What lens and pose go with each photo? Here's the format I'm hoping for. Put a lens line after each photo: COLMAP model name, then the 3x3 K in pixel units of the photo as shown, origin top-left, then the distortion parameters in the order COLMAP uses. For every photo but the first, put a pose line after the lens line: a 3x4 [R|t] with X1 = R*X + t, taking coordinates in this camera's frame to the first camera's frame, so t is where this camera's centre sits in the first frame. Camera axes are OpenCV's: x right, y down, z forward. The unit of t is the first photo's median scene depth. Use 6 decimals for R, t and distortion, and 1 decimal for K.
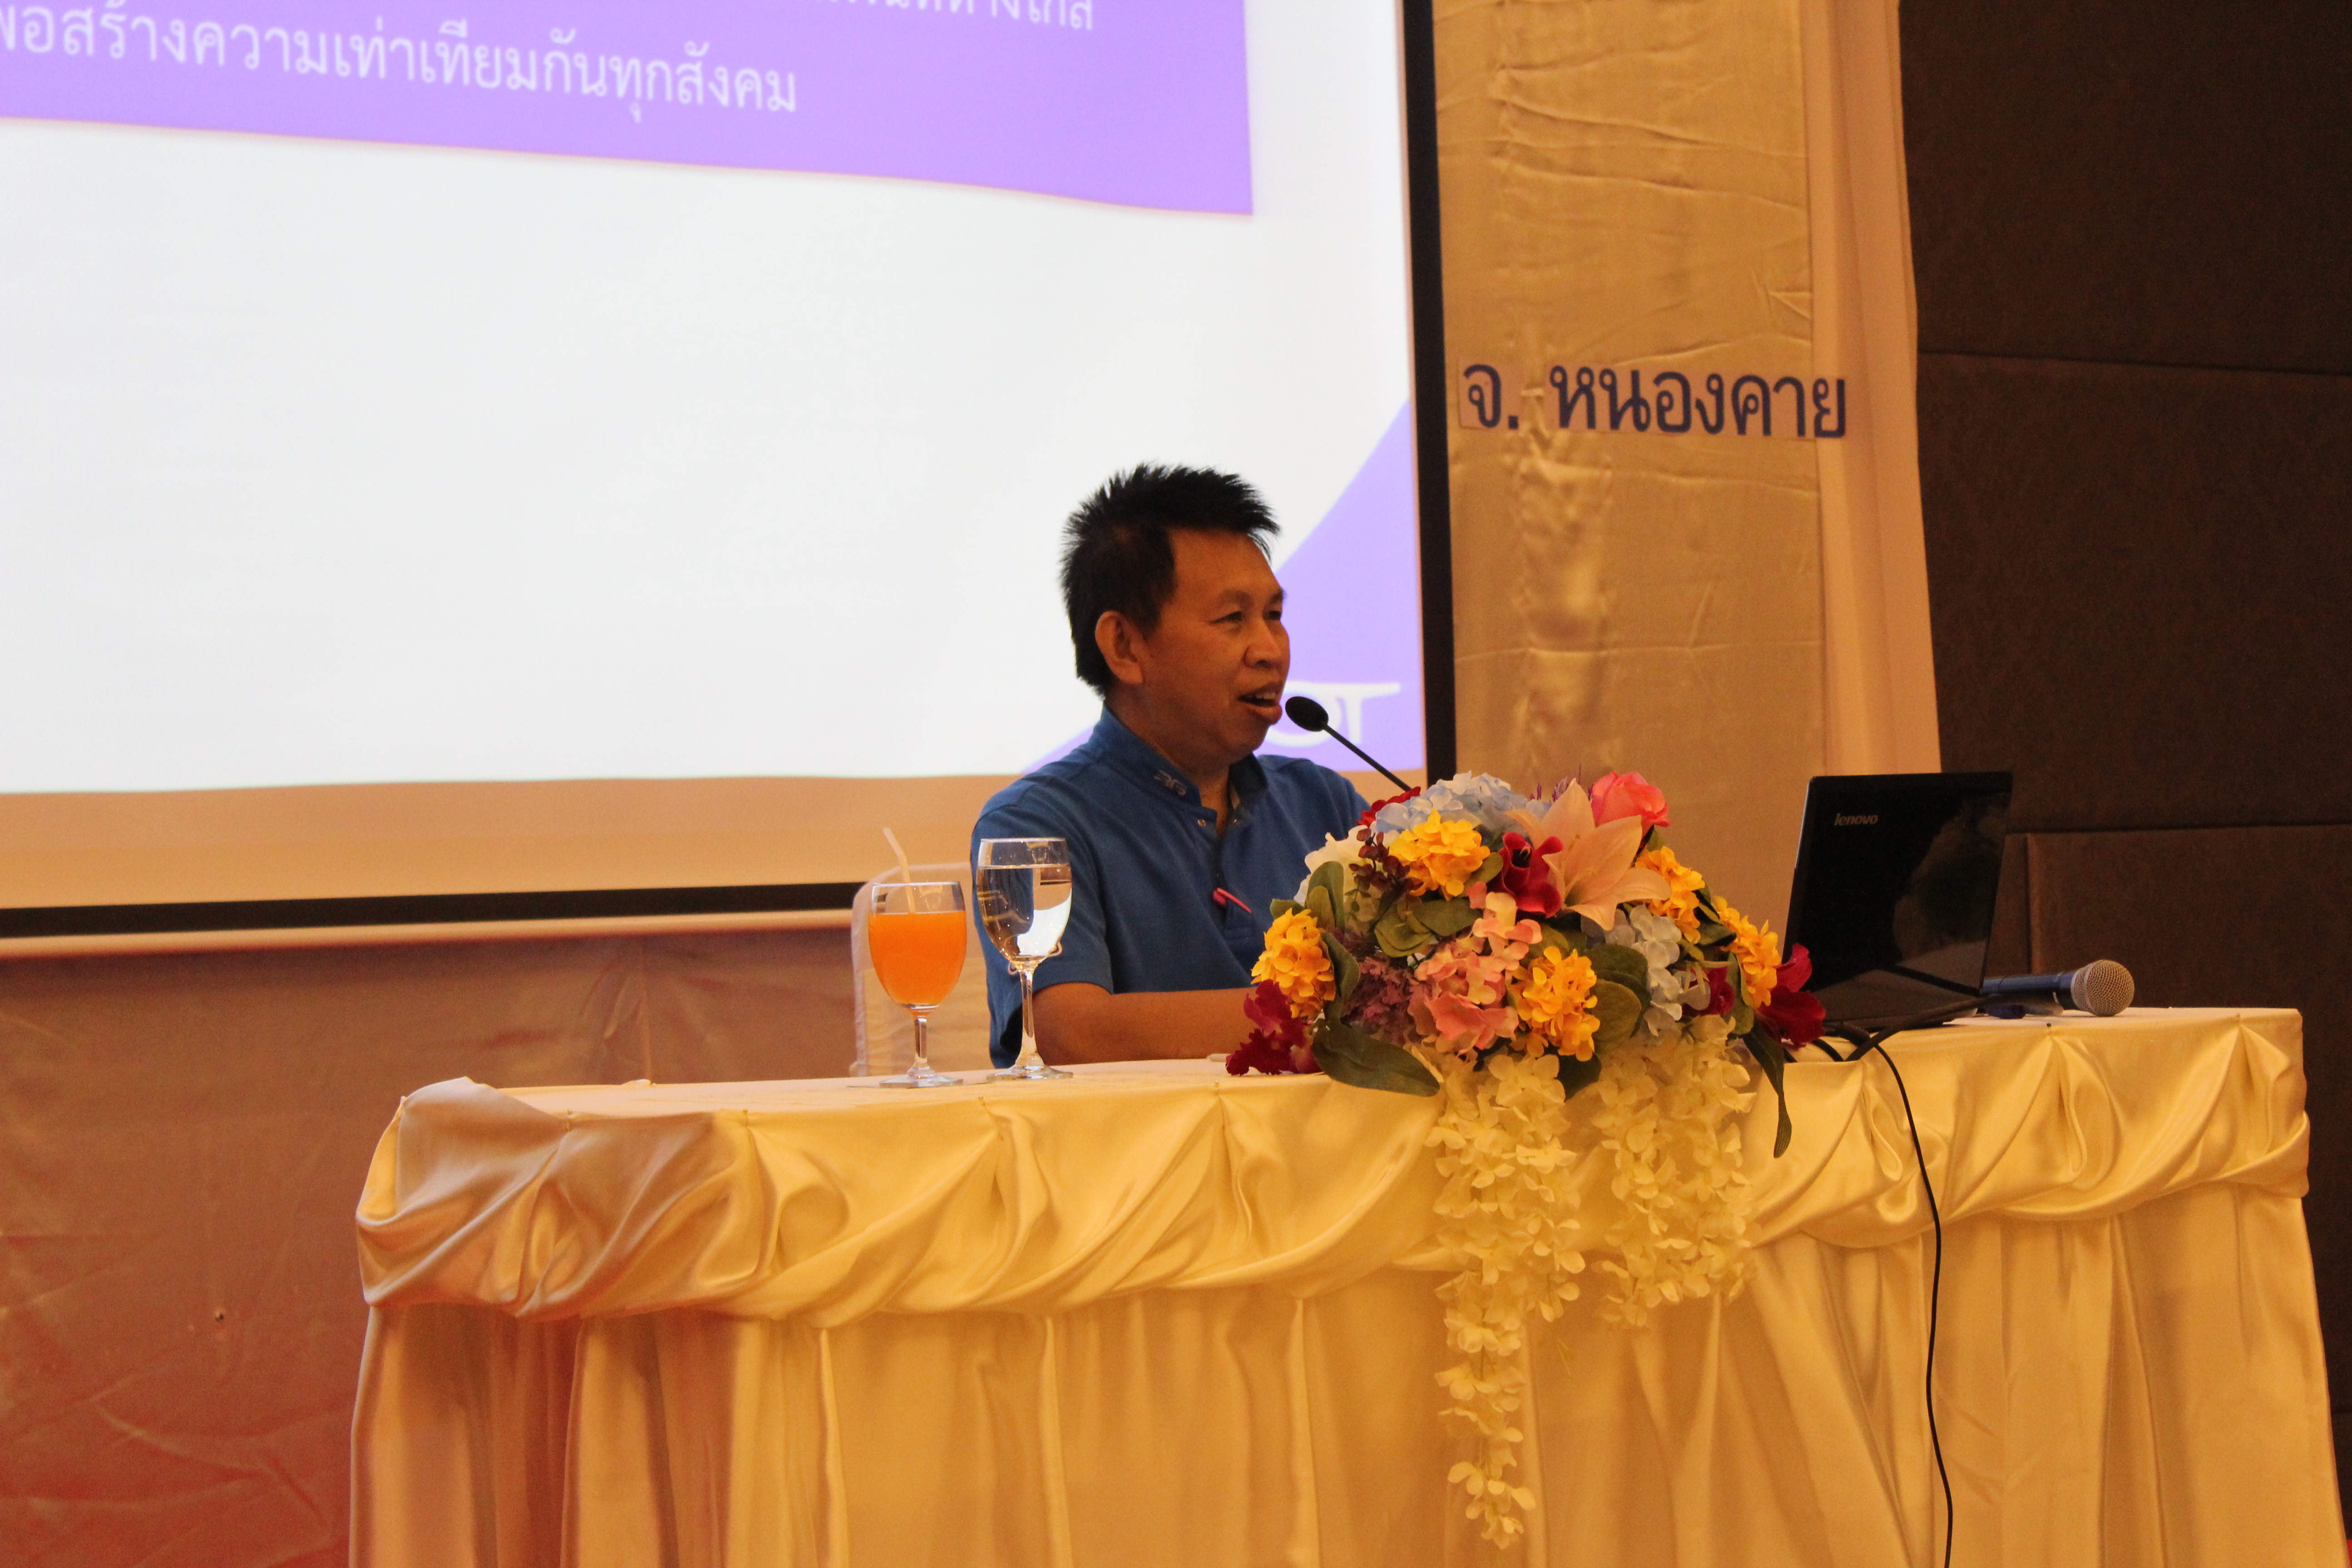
lens RADIAL K [[5622.0, 0, 1175.7], [0, 5622.0, 783.7], [0, 0, 1]] dist [-0.008765, 0.000000]
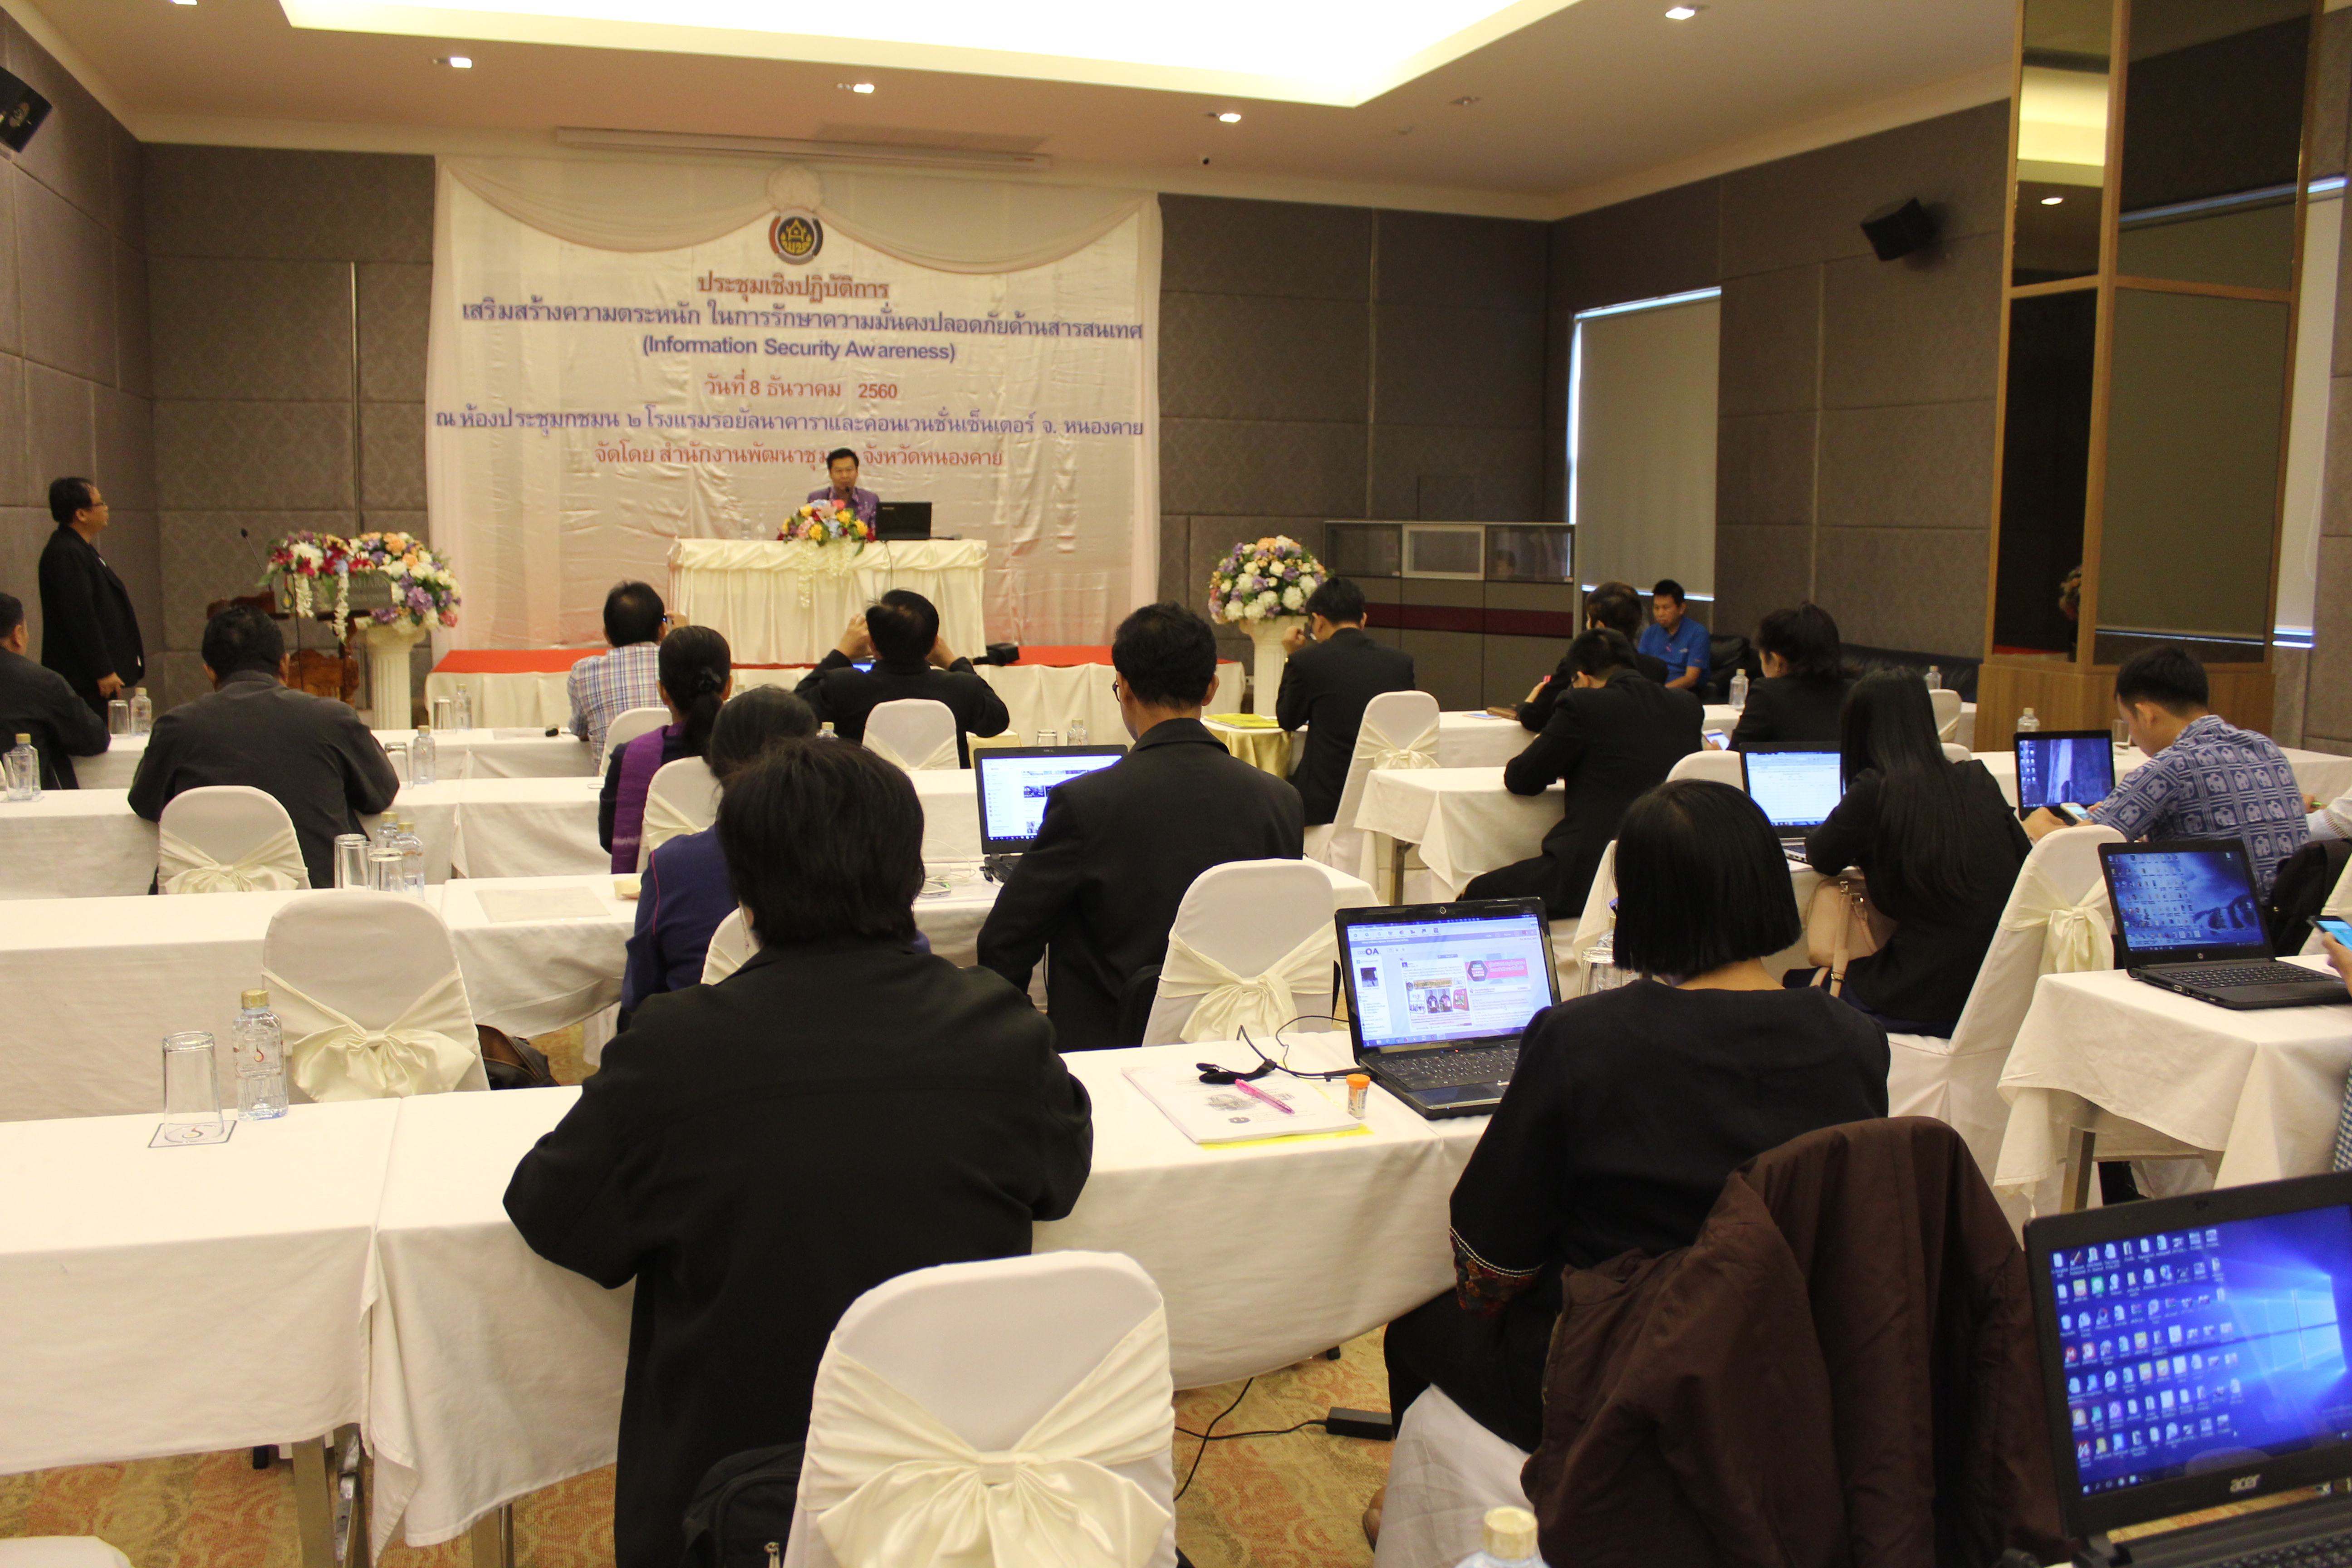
lens RADIAL K [[2022.6, 0, 1172.7], [0, 2022.6, 788.1], [0, 0, 1]] dist [-0.051151, -0.001719]
pose [[0.934393, 0.086492, -0.345585, 1.297567], [-0.033958, 0.987287, 0.155278, -0.049834], [0.354622, -0.133355, 0.925451, -1.159025]]
